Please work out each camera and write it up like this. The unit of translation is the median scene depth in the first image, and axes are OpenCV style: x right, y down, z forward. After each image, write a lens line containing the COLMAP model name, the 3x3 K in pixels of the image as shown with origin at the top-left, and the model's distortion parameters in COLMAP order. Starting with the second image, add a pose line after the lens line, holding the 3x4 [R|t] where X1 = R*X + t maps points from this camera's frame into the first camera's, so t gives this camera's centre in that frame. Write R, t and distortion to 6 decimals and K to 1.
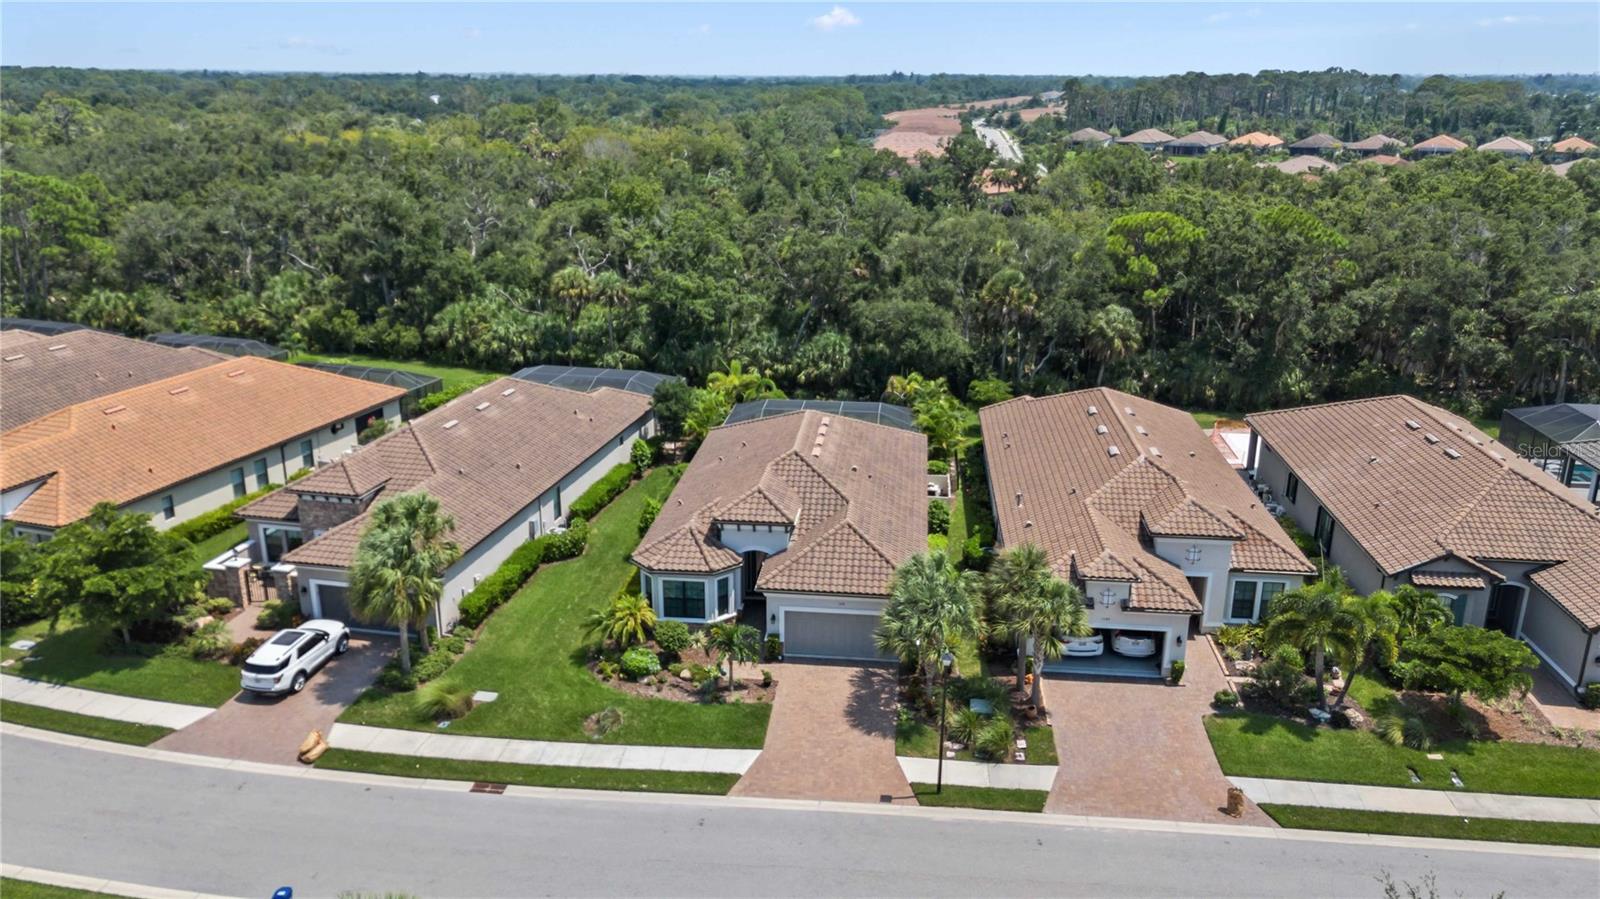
lens RADIAL K [[1175.9, 0, 799.5], [0, 1175.9, 446.8], [0, 0, 1]] dist [0.062290, -0.054756]
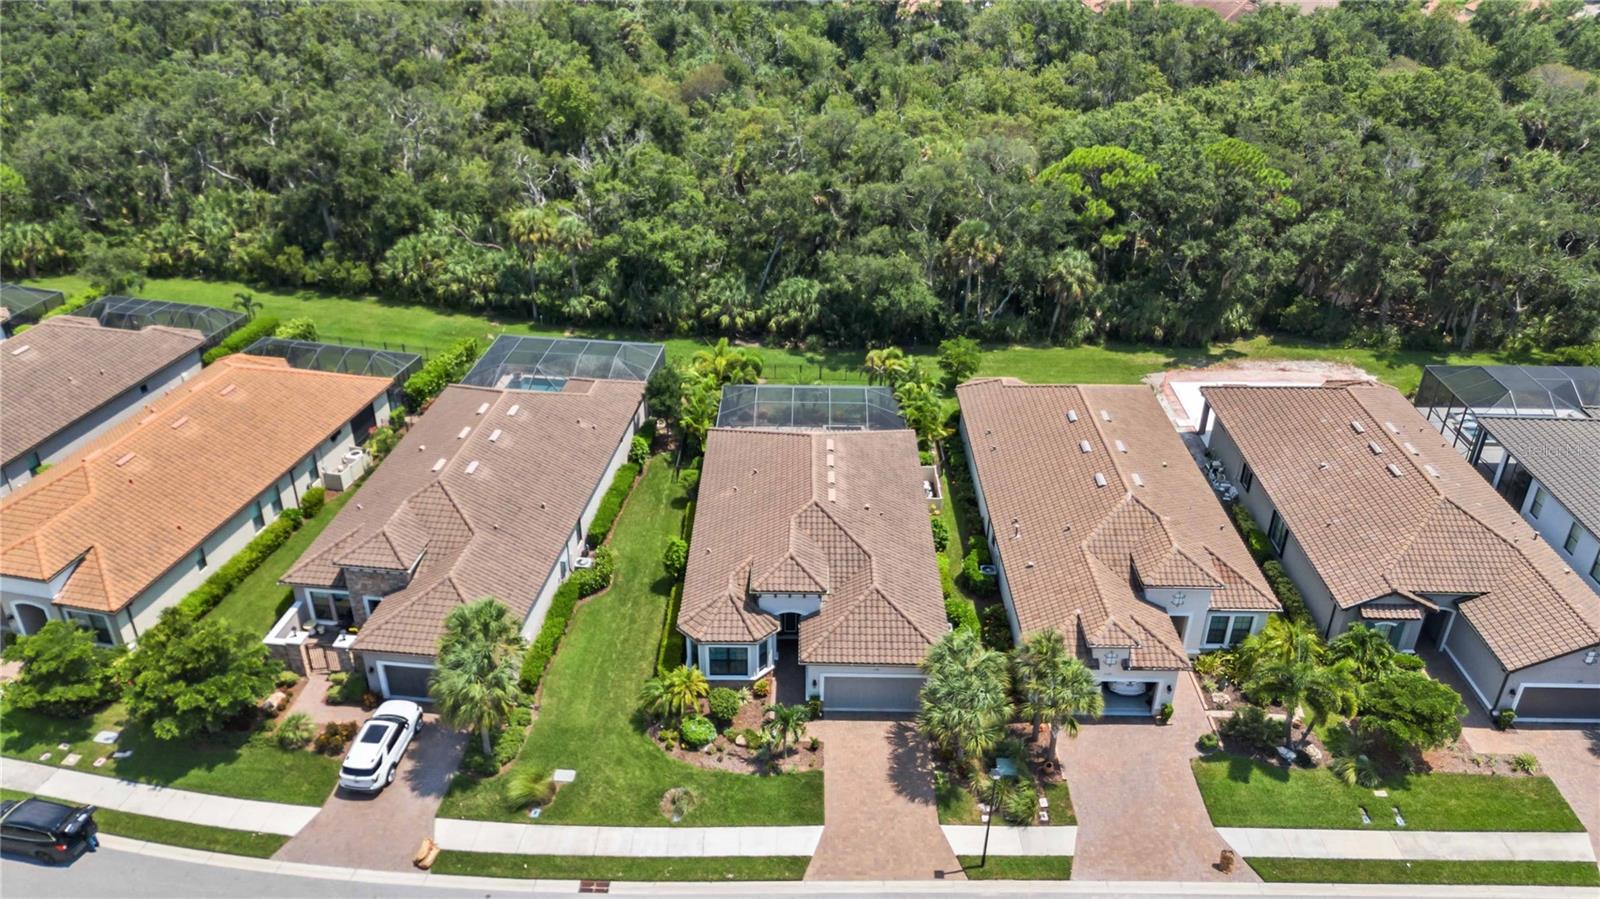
lens RADIAL K [[1175.9, 0, 799.8], [0, 1175.9, 447.8], [0, 0, 1]] dist [0.062290, -0.054756]
pose [[0.995173, -0.043001, 0.088219, -0.119206], [0.023877, 0.977976, 0.207349, -0.289507], [-0.095192, -0.204241, 0.974281, -0.038458]]
